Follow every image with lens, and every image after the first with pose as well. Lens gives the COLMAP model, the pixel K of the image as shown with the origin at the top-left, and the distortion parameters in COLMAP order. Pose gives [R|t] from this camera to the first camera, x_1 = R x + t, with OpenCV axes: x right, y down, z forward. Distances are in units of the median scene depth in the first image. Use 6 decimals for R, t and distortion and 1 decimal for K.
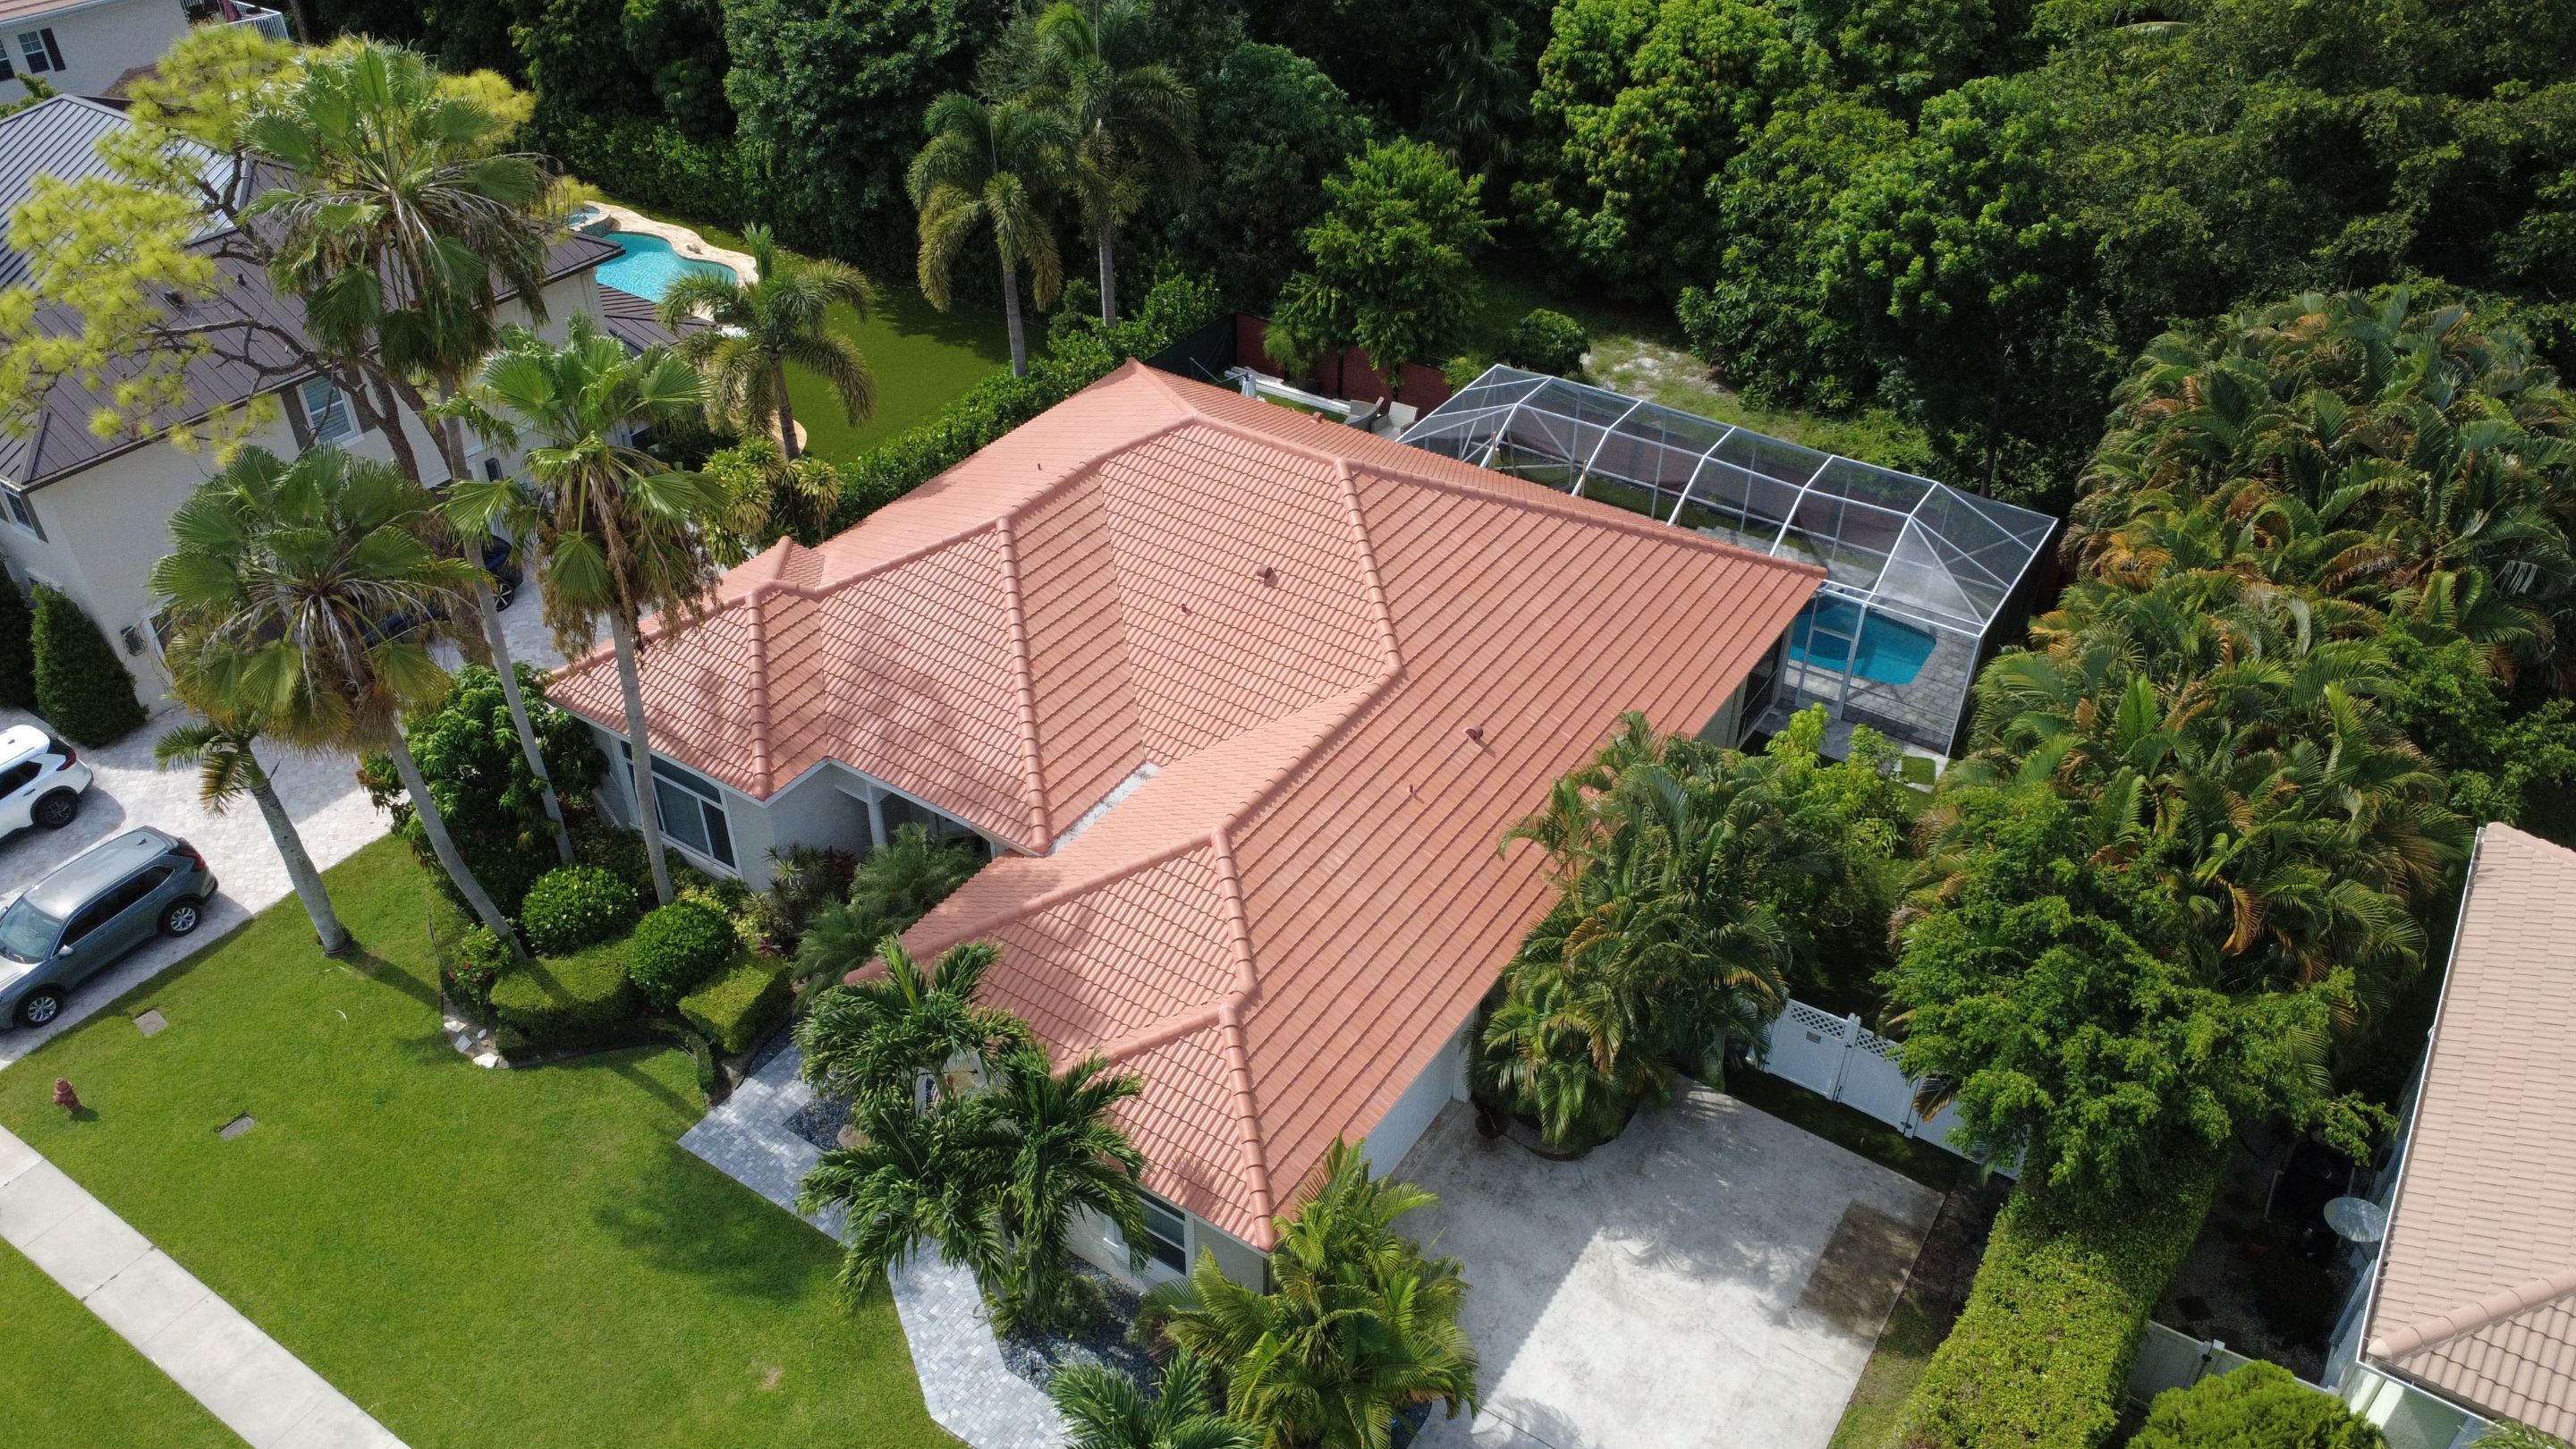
lens RADIAL K [[1893.0, 0, 1285.0], [0, 1893.0, 718.0], [0, 0, 1]] dist [-0.005225, 0.002738]
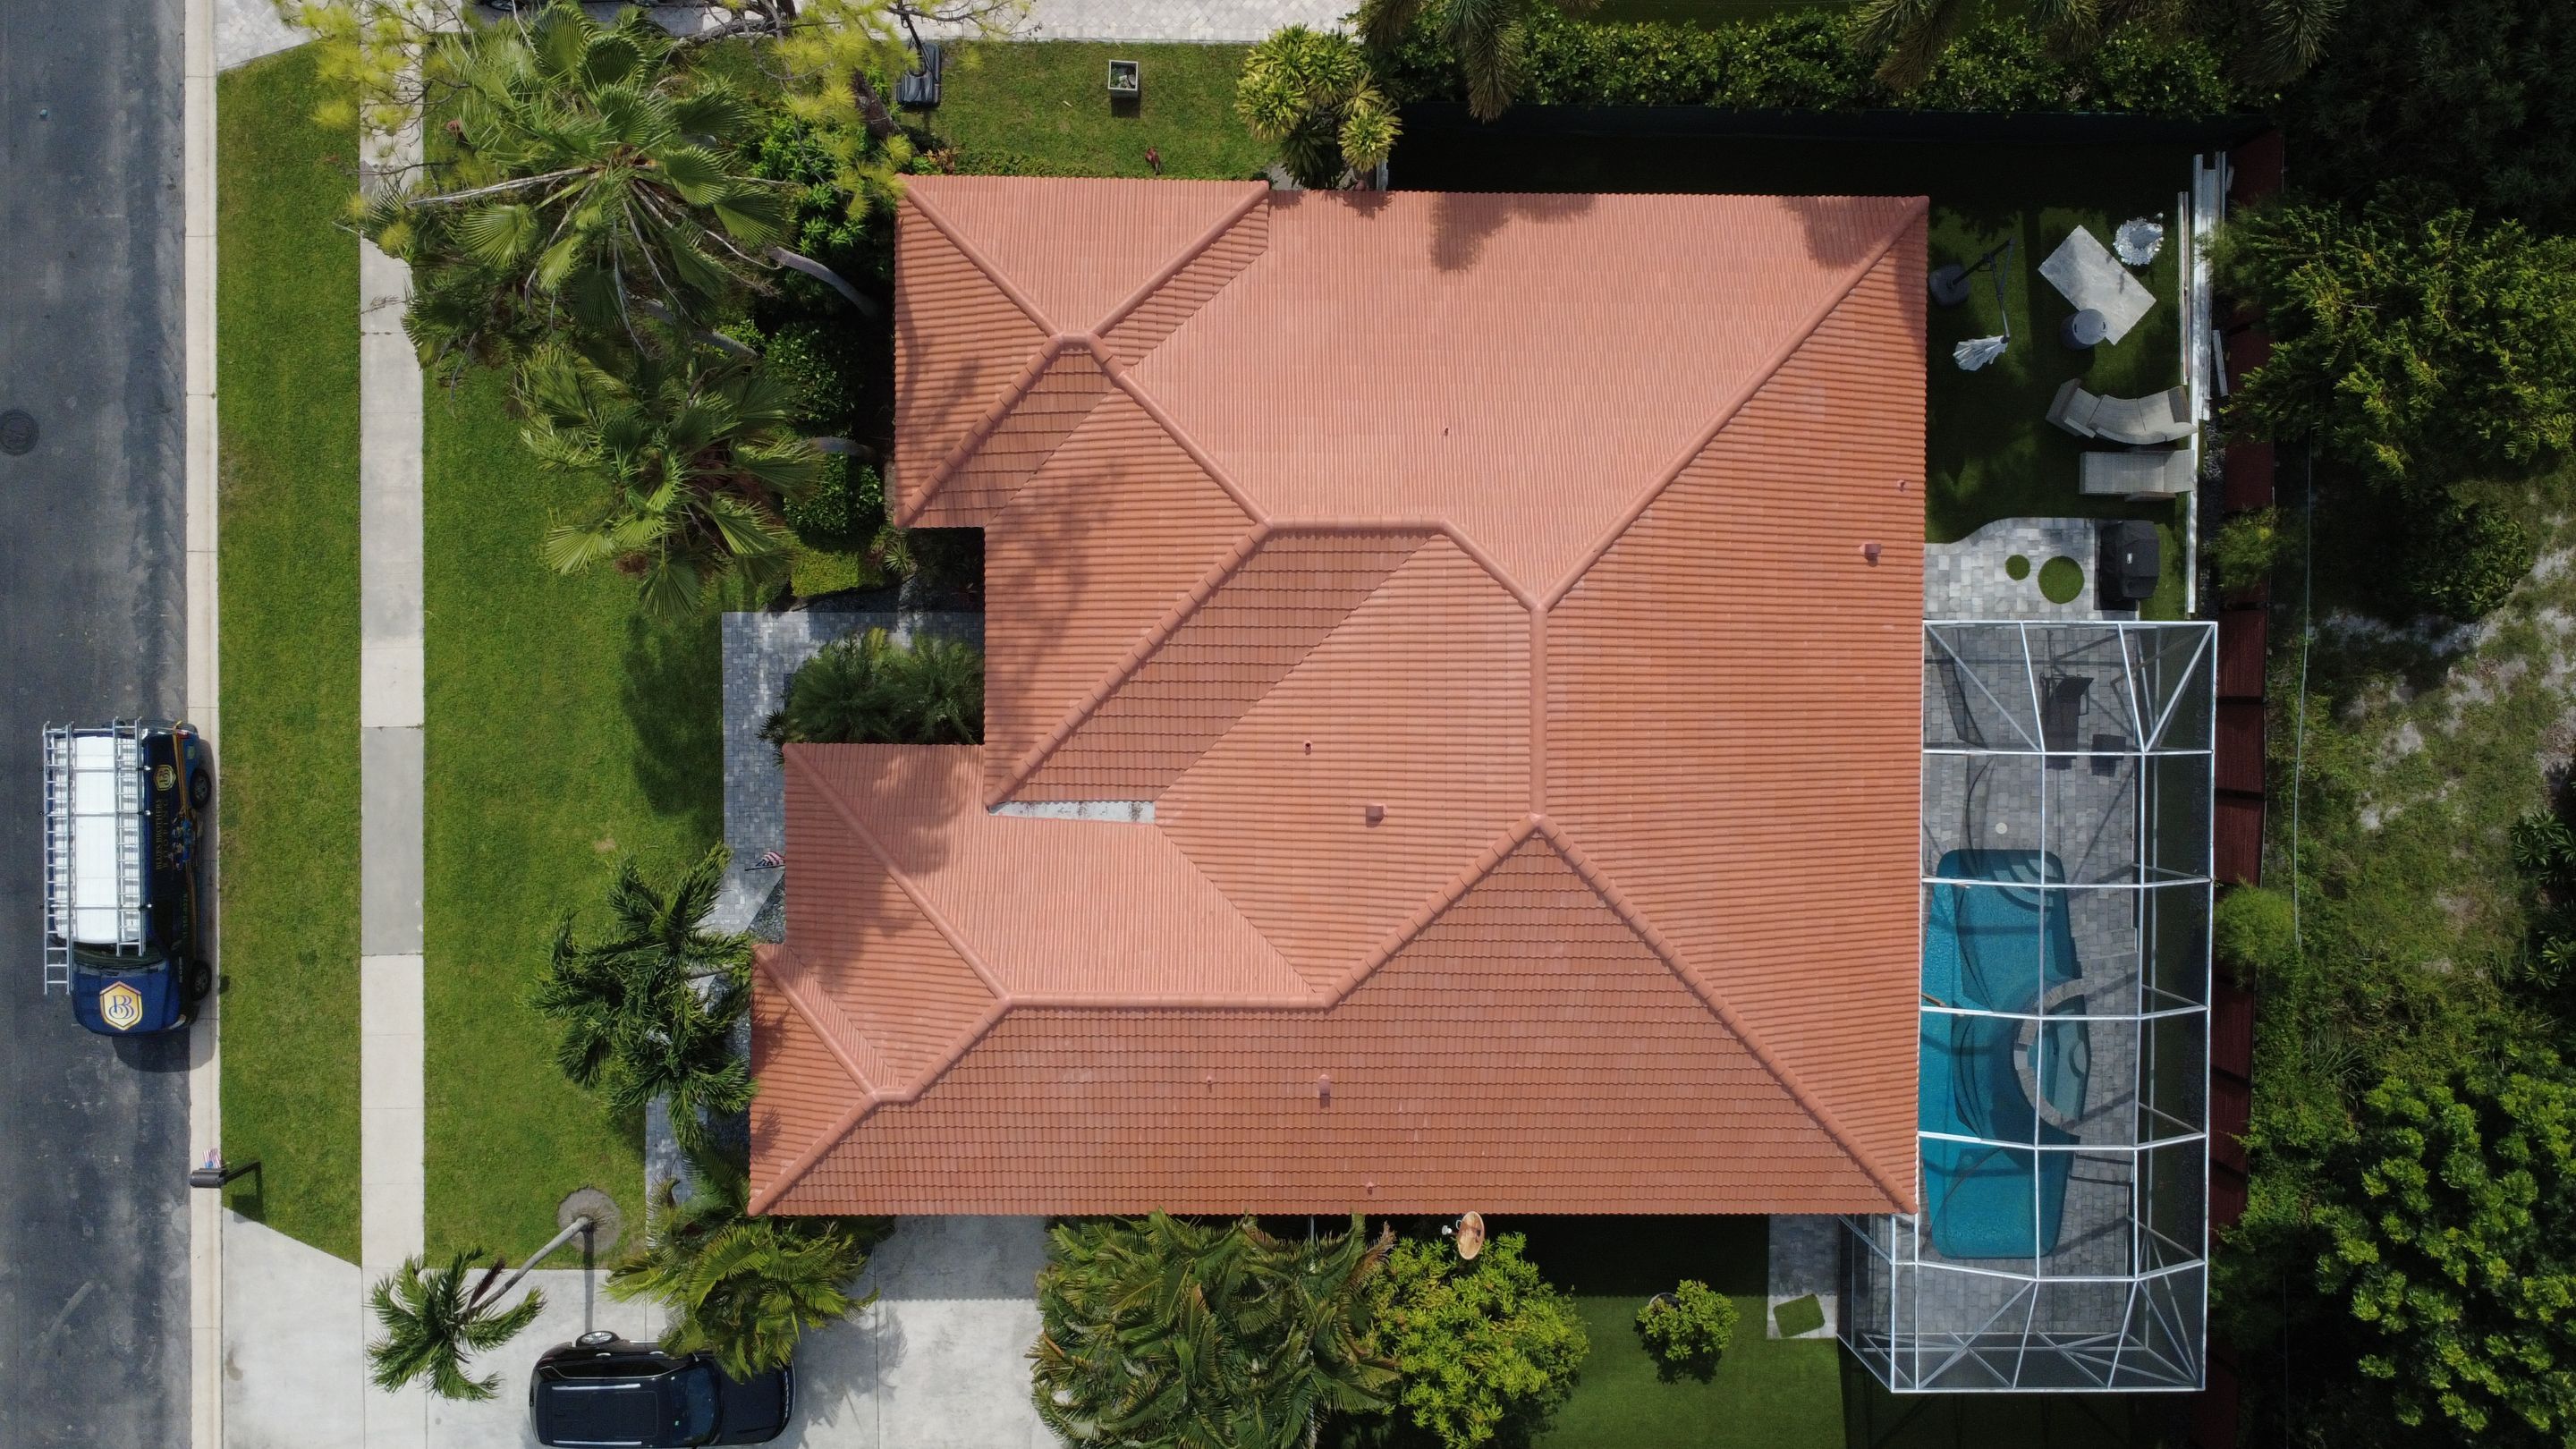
lens RADIAL K [[1893.0, 0, 1285.0], [0, 1893.0, 718.0], [0, 0, 1]] dist [-0.005225, 0.002738]
pose [[0.547977, 0.836128, 0.024700, -0.098564], [-0.505734, 0.307636, 0.805973, -0.841570], [0.666299, -0.454147, 0.591436, 0.482178]]
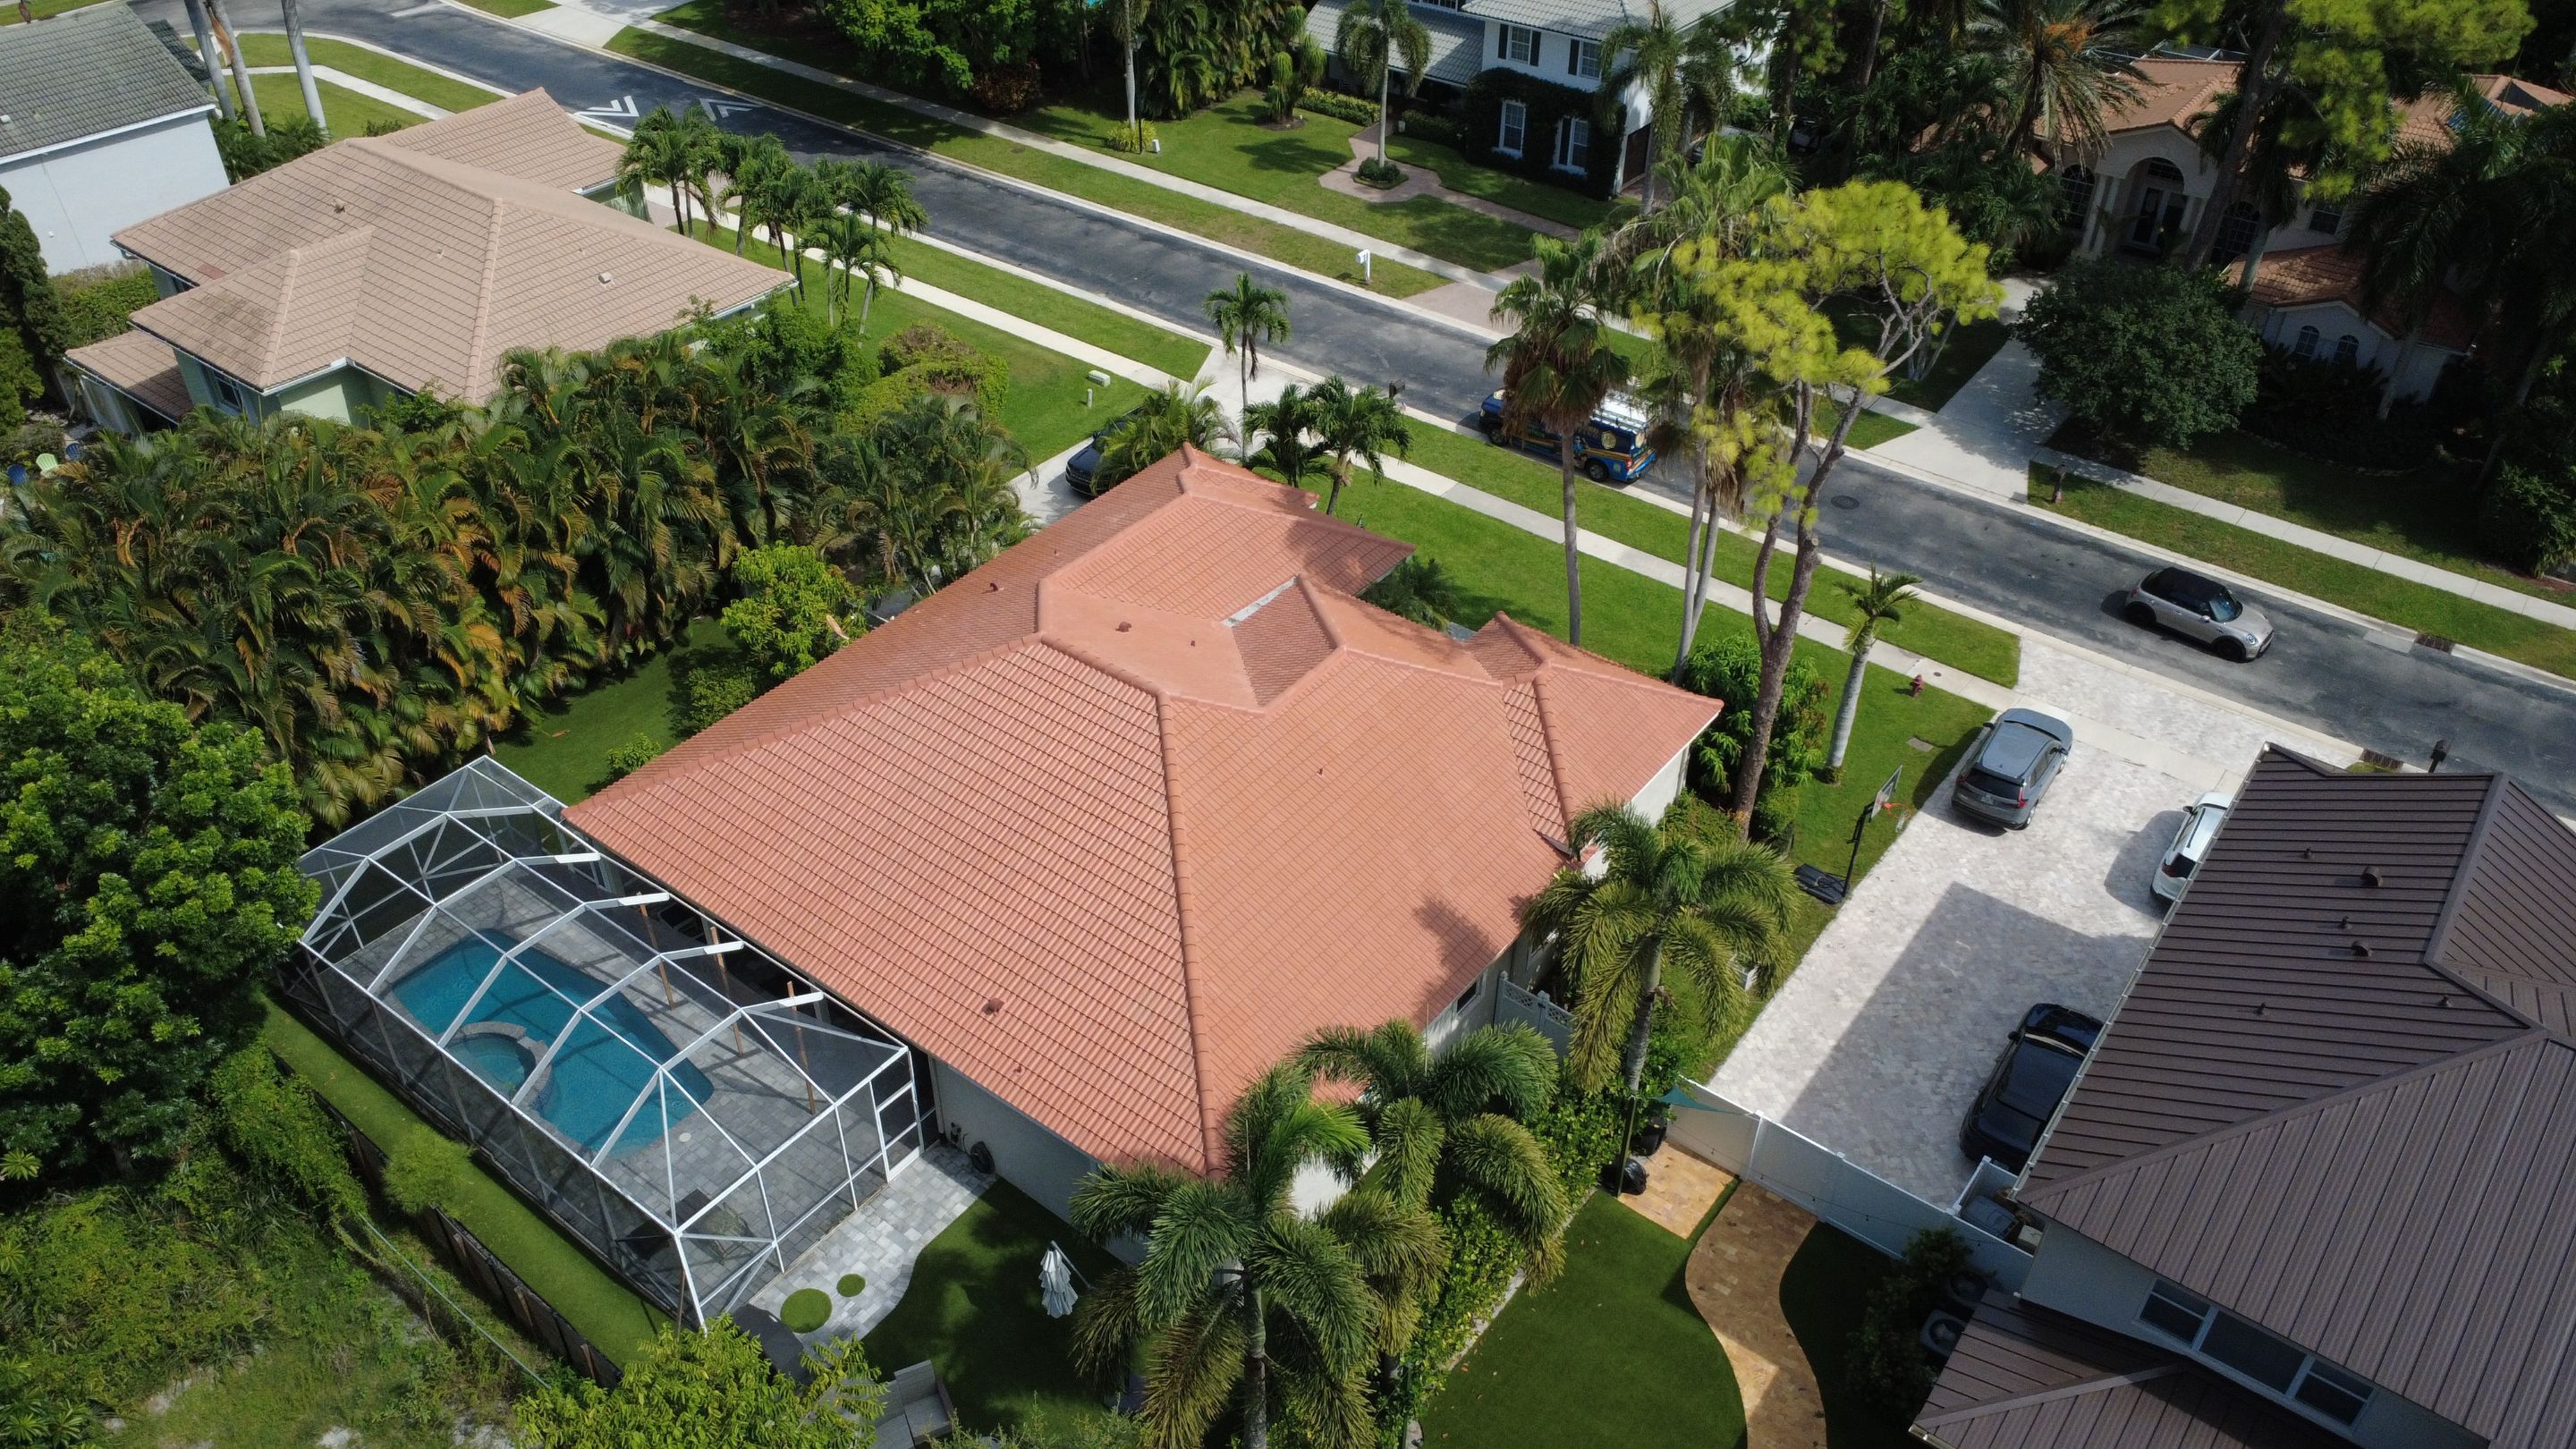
lens RADIAL K [[1893.0, 0, 1285.0], [0, 1893.0, 718.0], [0, 0, 1]] dist [-0.005225, 0.002738]
pose [[-0.997684, -0.051614, 0.044311, -0.180082], [0.026560, 0.304132, 0.952260, -1.284239], [-0.062626, 0.951231, -0.302056, 1.497278]]
